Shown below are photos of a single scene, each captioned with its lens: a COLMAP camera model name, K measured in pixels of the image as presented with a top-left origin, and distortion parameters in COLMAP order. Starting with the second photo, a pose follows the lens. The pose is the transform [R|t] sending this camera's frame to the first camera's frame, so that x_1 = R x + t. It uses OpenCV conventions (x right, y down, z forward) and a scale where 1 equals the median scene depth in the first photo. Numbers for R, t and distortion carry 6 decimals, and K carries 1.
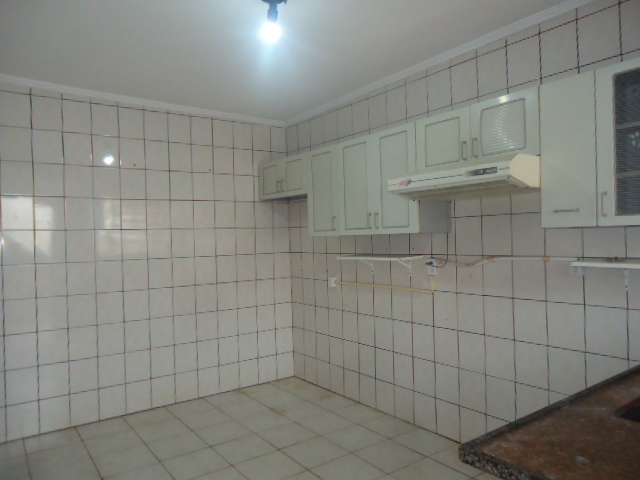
lens RADIAL K [[468.7, 0, 321.2], [0, 468.7, 237.8], [0, 0, 1]] dist [0.003877, 0.007379]
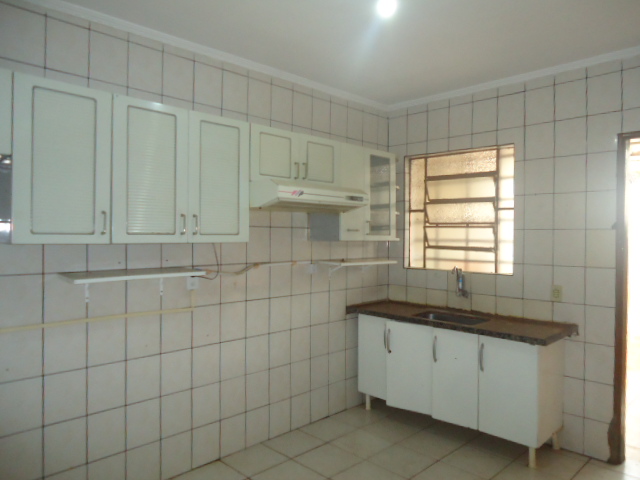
lens RADIAL K [[468.7, 0, 322.5], [0, 468.7, 239.8], [0, 0, 1]] dist [0.003877, 0.007379]
pose [[-0.204462, 0.031031, 0.978383, -0.743441], [0.013104, 0.999495, -0.028962, 0.014977], [-0.978787, 0.006899, -0.204765, 1.035727]]
